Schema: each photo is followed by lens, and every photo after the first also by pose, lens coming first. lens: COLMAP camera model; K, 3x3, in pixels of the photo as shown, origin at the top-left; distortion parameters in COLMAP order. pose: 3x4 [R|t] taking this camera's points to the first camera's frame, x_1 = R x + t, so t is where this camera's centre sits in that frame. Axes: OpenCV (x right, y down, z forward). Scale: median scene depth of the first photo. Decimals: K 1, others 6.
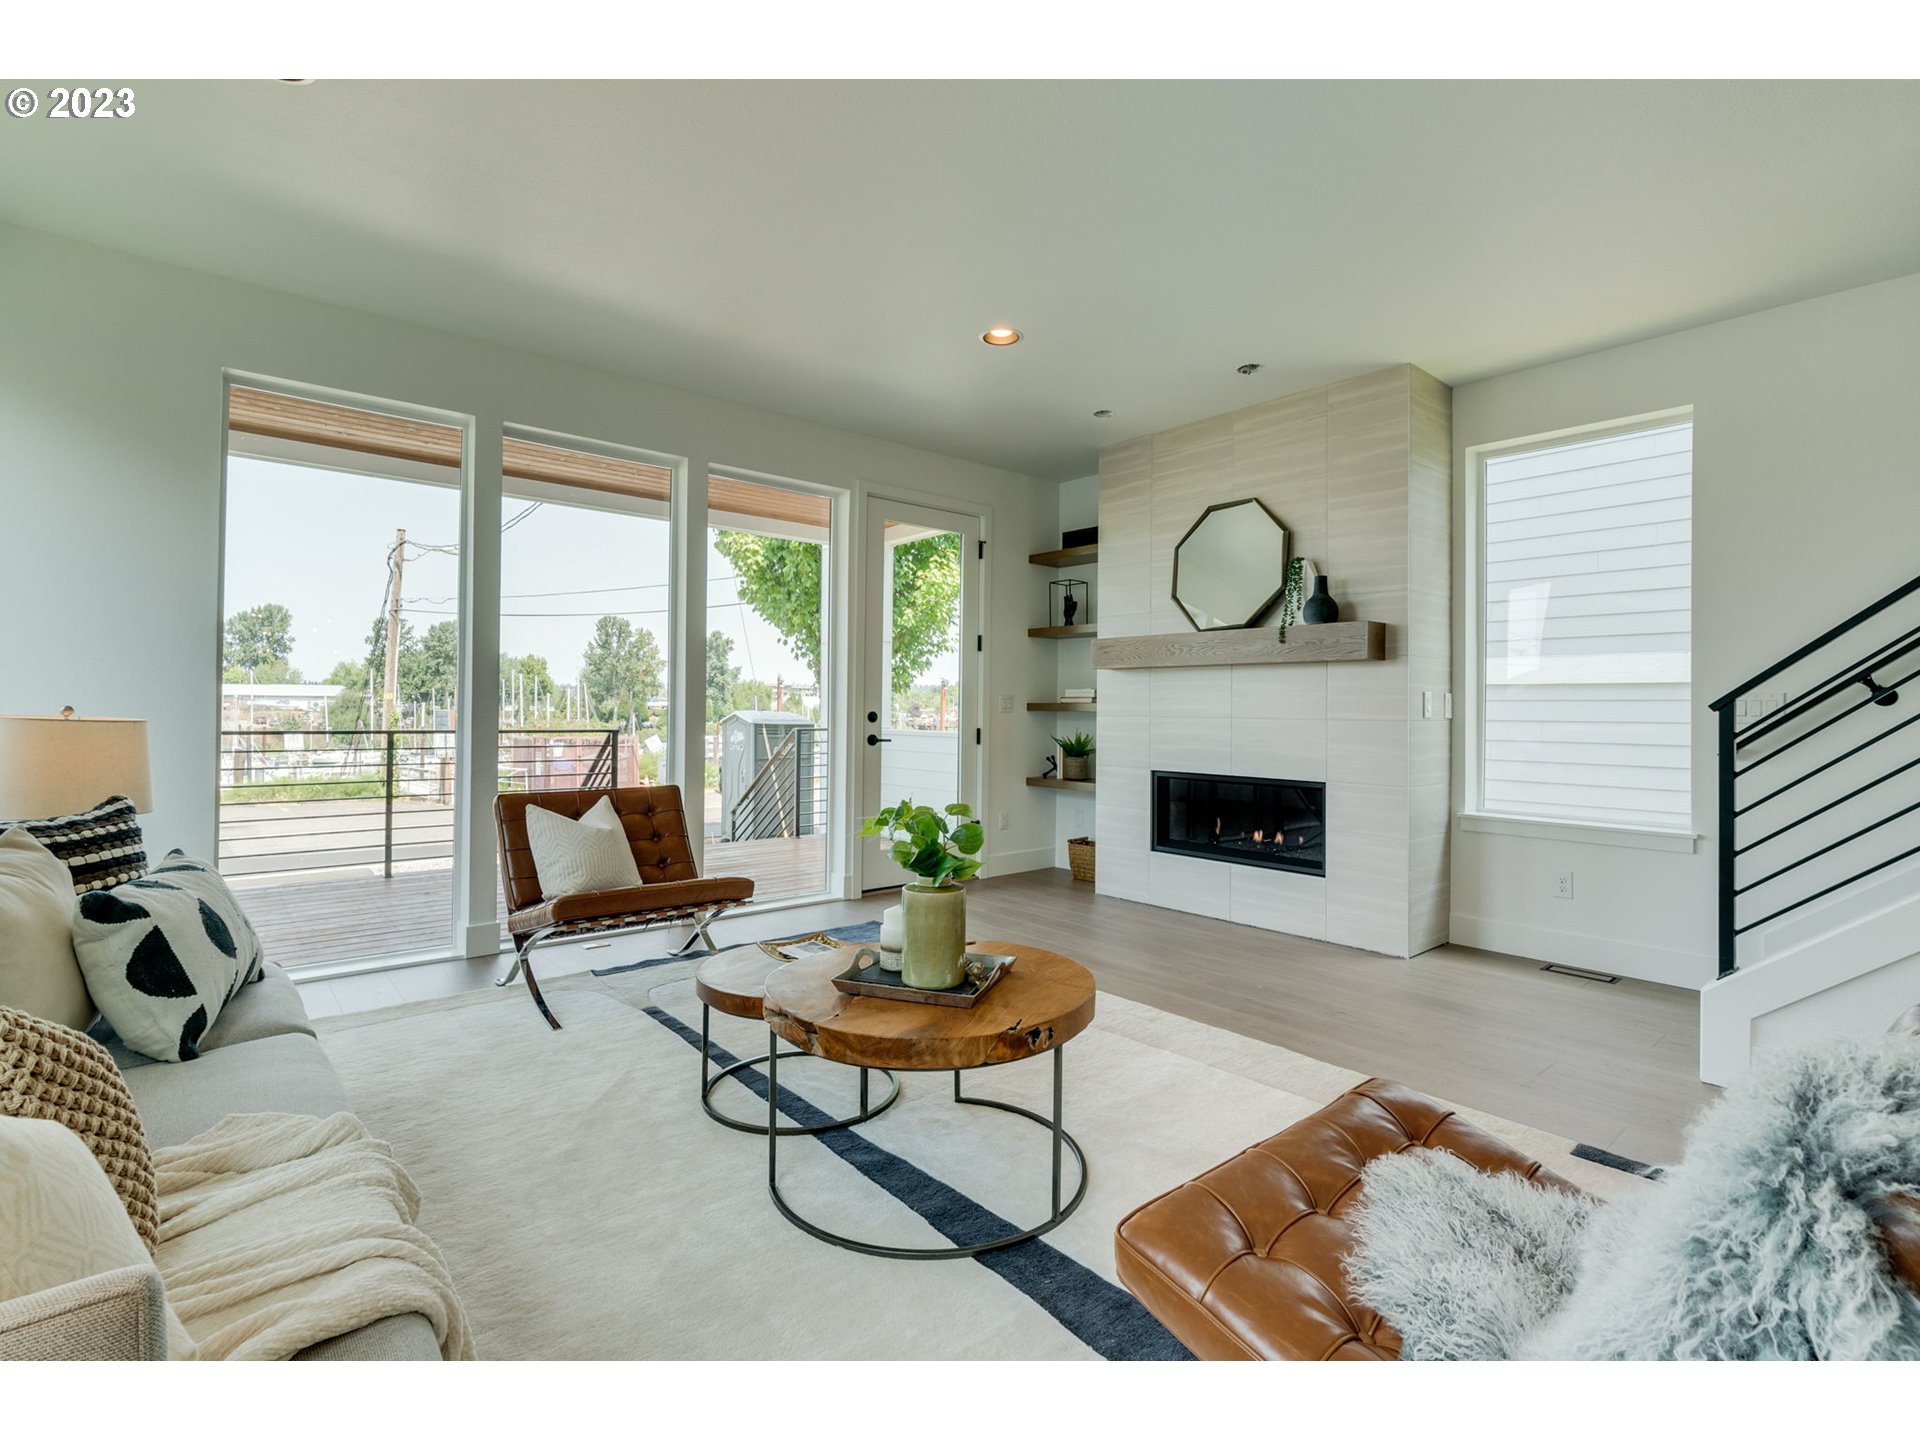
lens RADIAL K [[891.3, 0, 968.9], [0, 891.3, 706.9], [0, 0, 1]] dist [-0.009083, 0.002465]
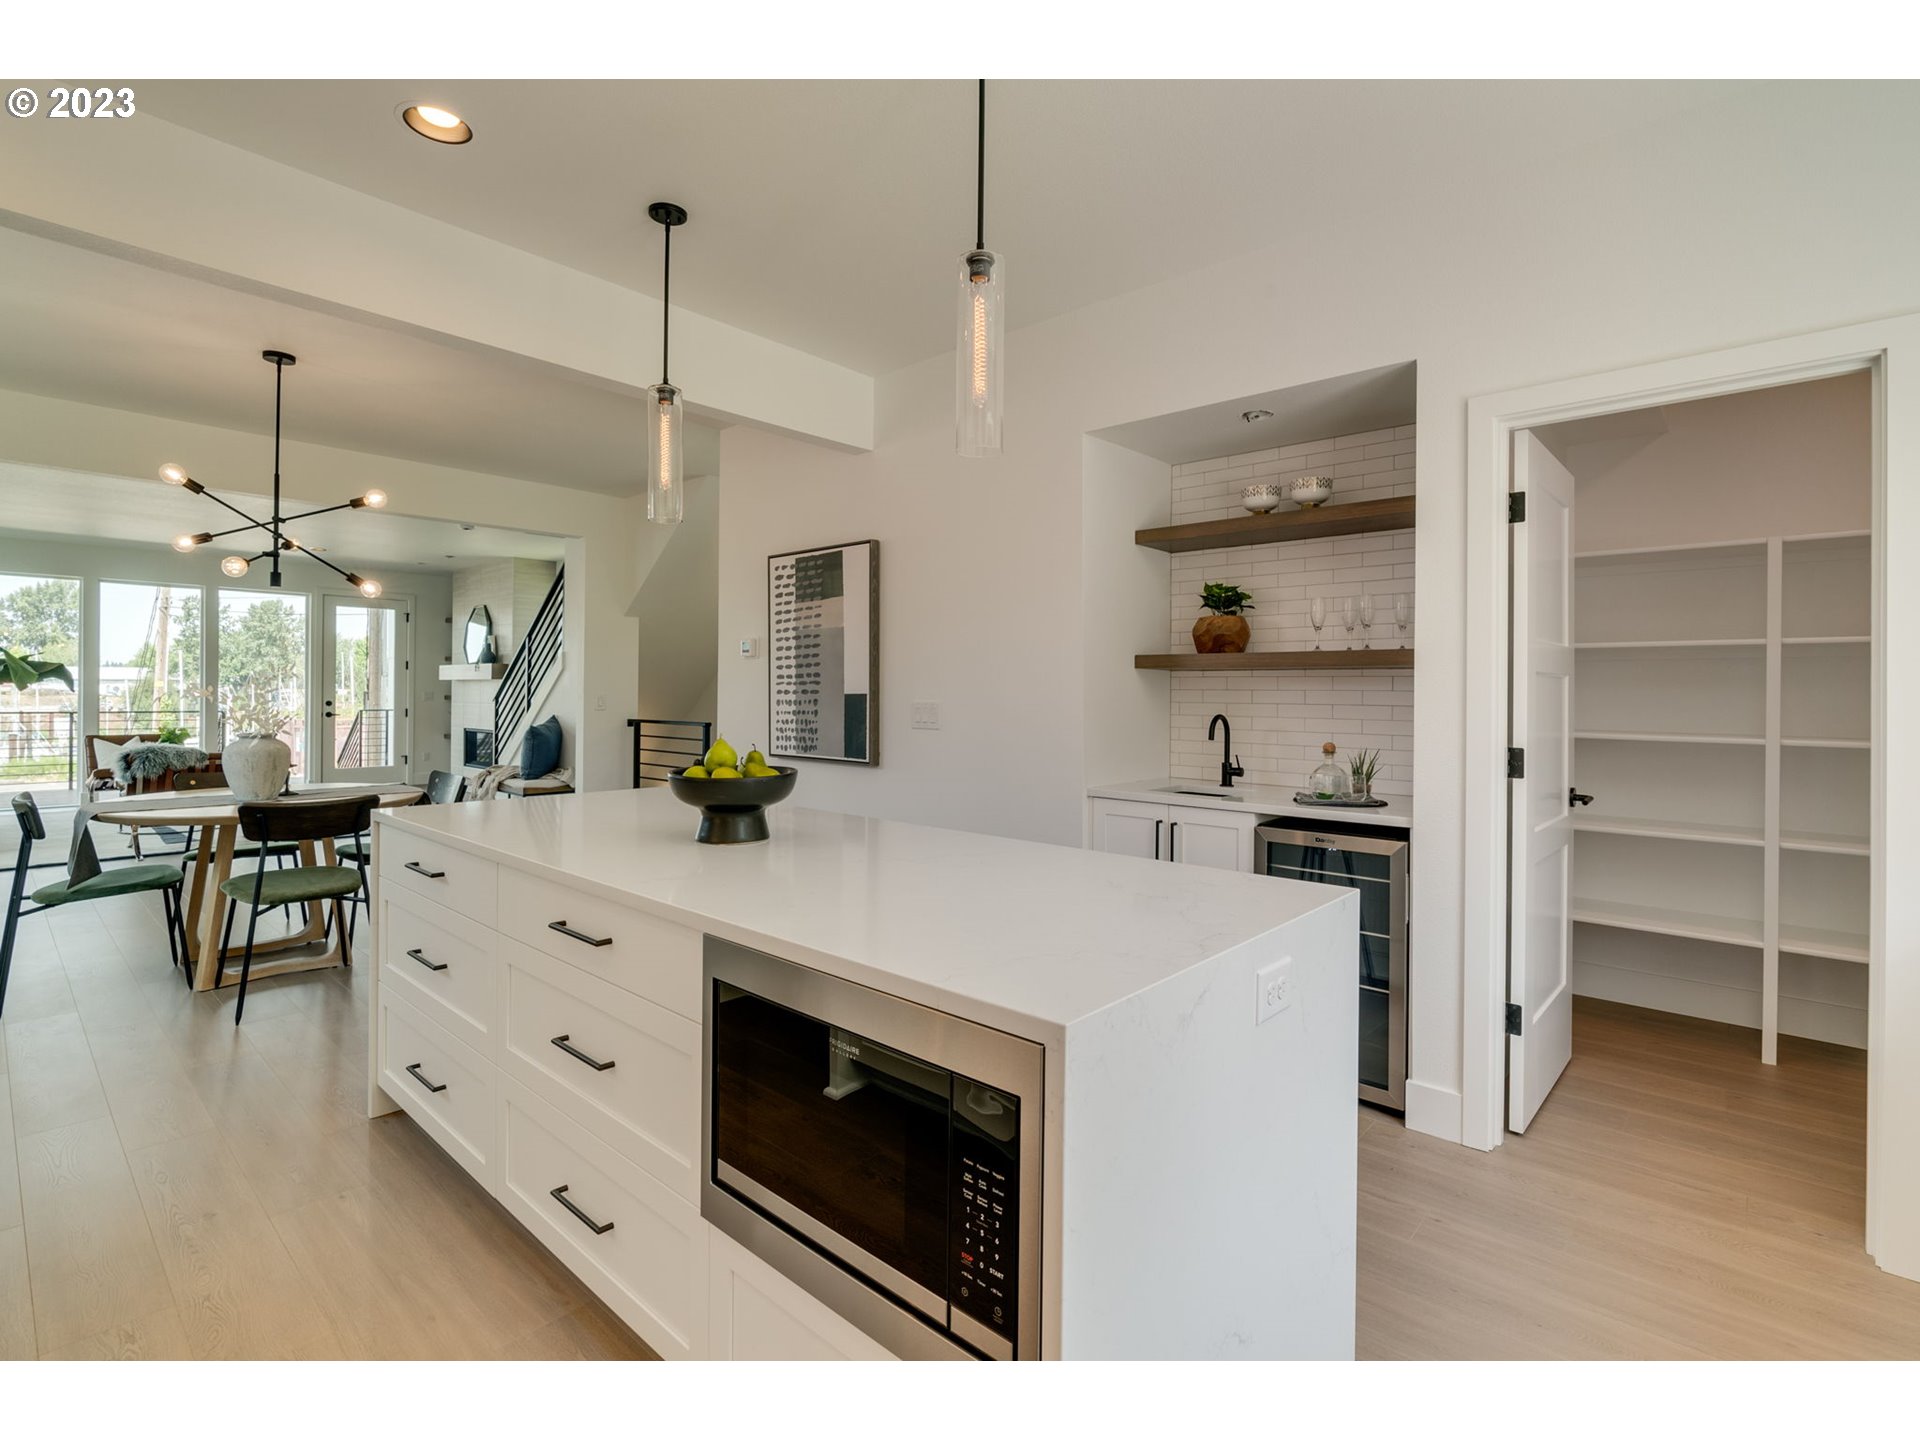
lens RADIAL K [[891.3, 0, 960.2], [0, 891.3, 689.1], [0, 0, 1]] dist [-0.009083, 0.002465]
pose [[0.992248, -0.002096, 0.124259, 0.219210], [0.002100, 0.999998, 0.000098, -0.003842], [-0.124259, 0.000164, 0.992250, -0.244002]]
